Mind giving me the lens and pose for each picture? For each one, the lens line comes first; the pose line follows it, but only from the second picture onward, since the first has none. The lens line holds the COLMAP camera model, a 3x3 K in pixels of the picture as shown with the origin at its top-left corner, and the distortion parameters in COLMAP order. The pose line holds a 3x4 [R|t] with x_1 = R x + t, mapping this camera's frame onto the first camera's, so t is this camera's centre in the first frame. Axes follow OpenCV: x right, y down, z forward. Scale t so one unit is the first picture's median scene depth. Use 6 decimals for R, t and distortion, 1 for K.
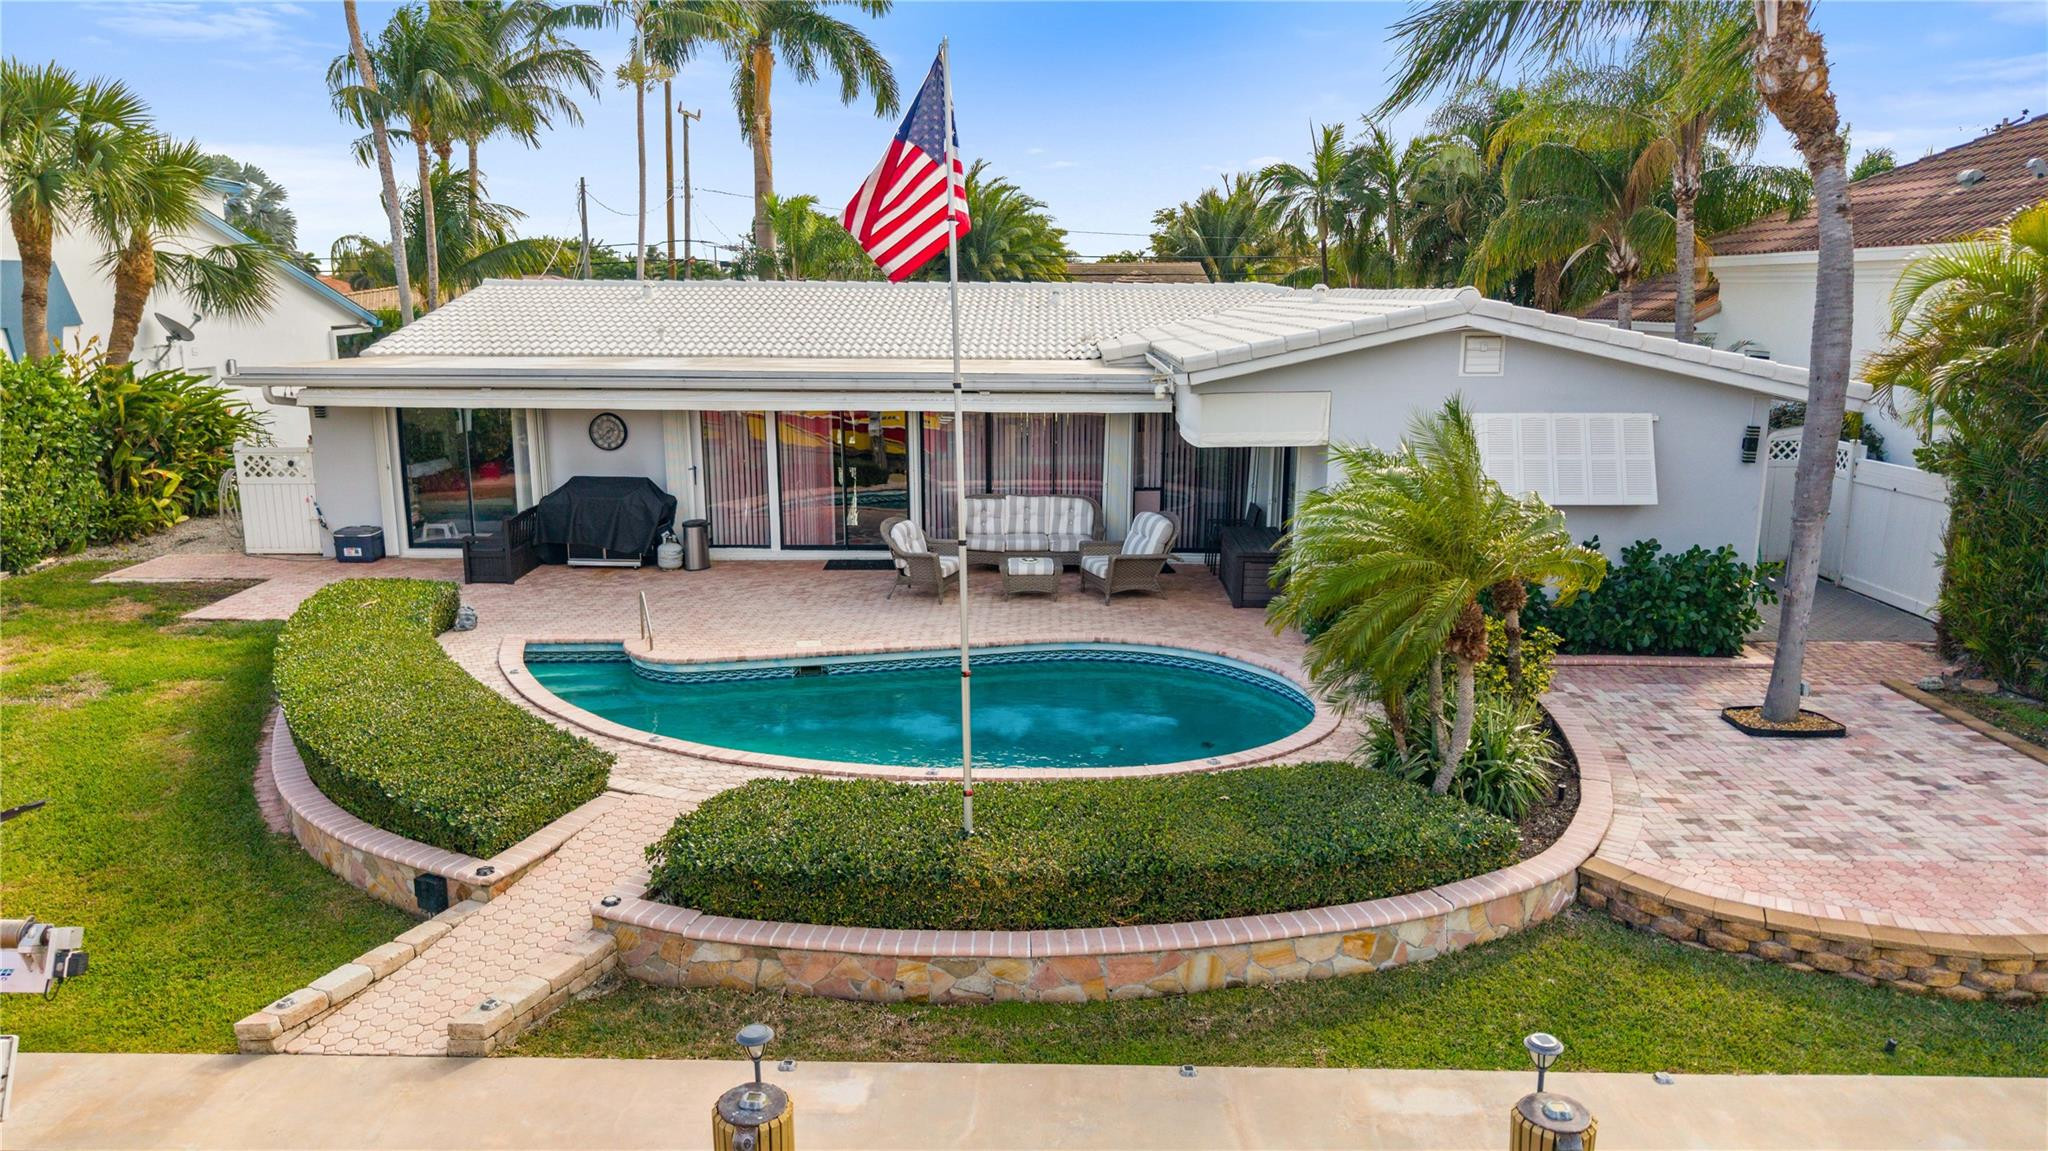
lens RADIAL K [[1362.7, 0, 1024.0], [0, 1362.7, 575.5], [0, 0, 1]] dist [-0.006615, -0.005135]
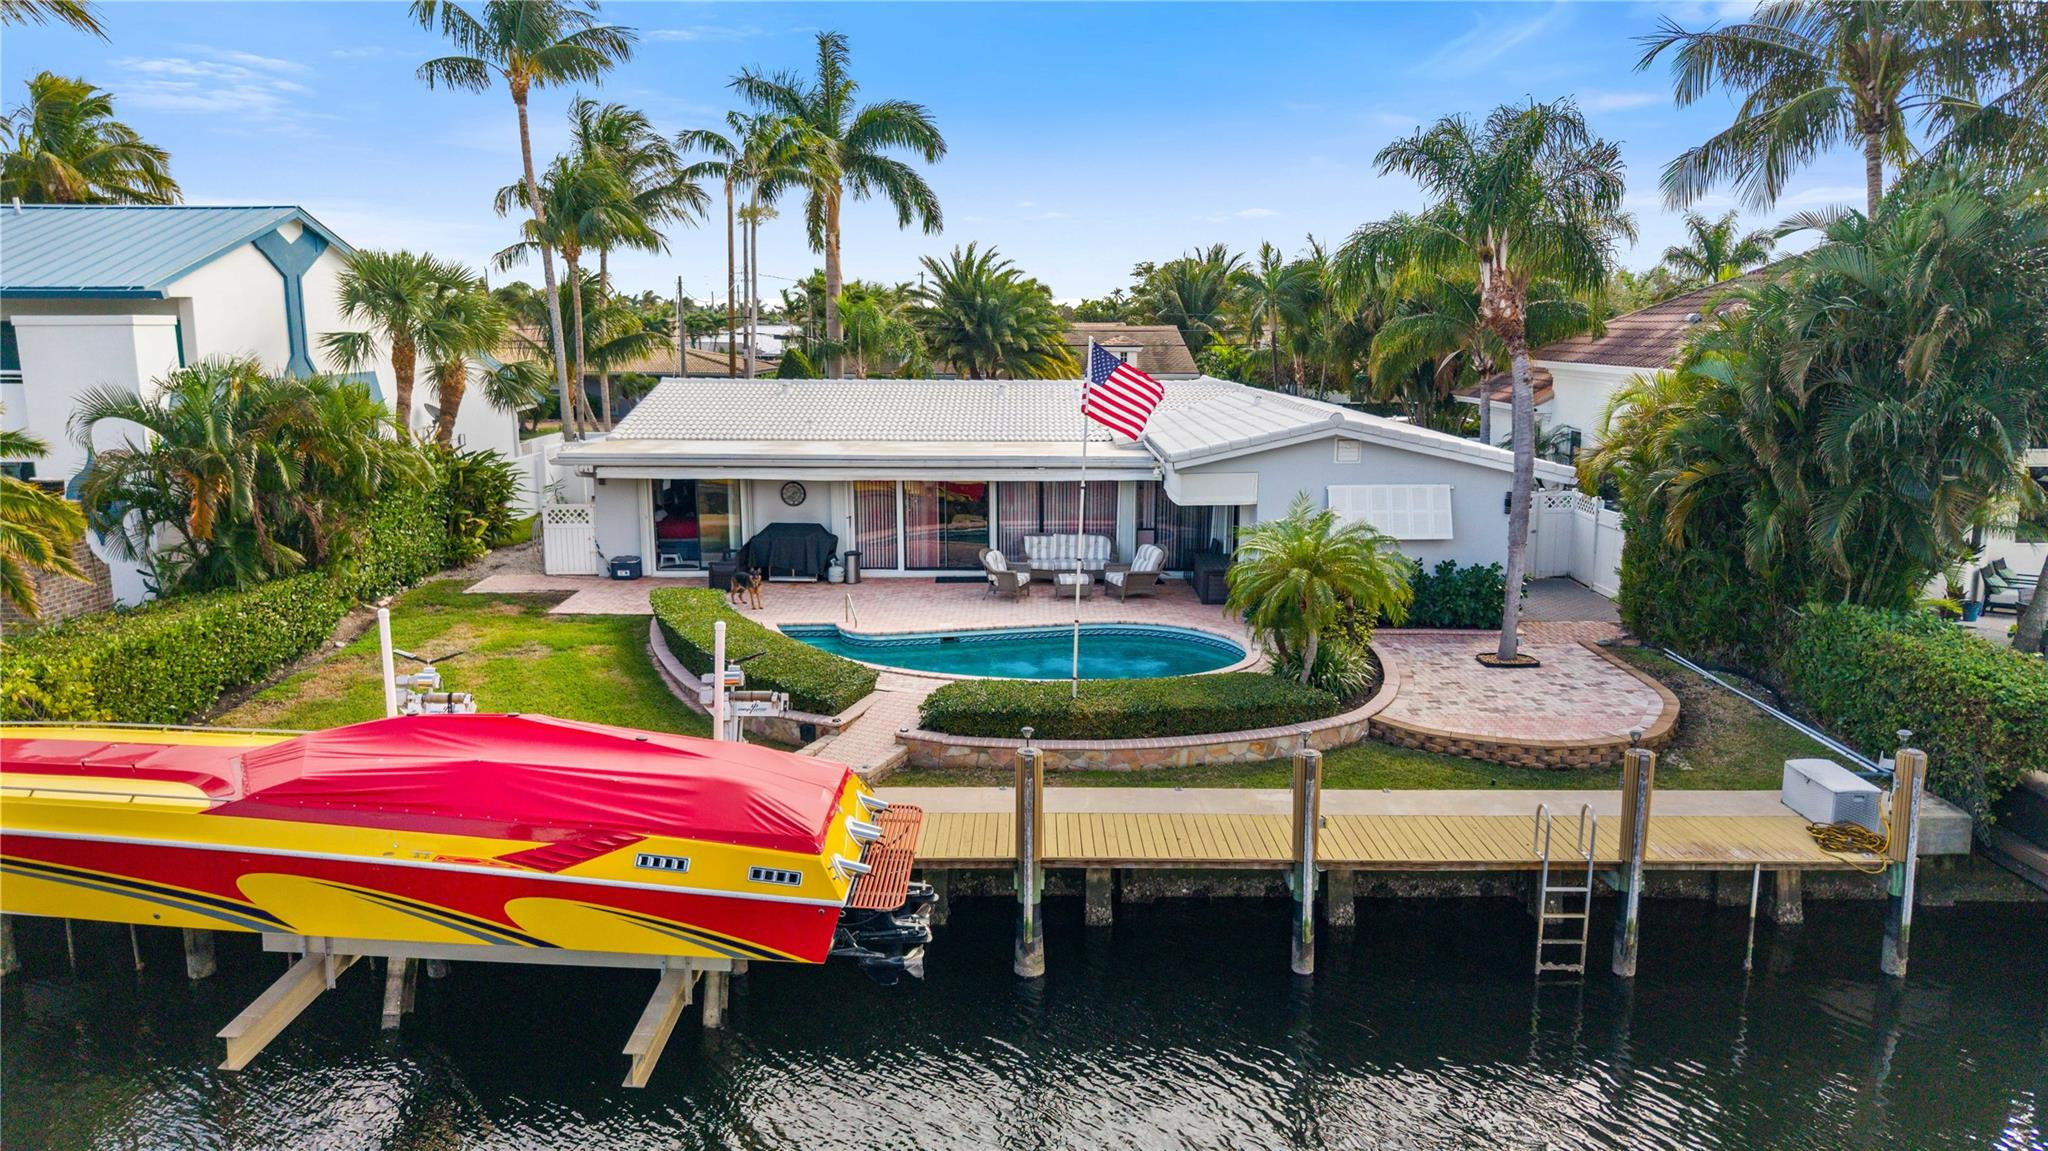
lens RADIAL K [[1362.7, 0, 1024.0], [0, 1362.7, 575.5], [0, 0, 1]] dist [-0.006615, -0.005135]
pose [[0.999865, -0.004585, 0.015800, -0.089458], [0.004967, 0.999694, -0.024248, 0.031094], [-0.015684, 0.024323, 0.999581, -0.665189]]
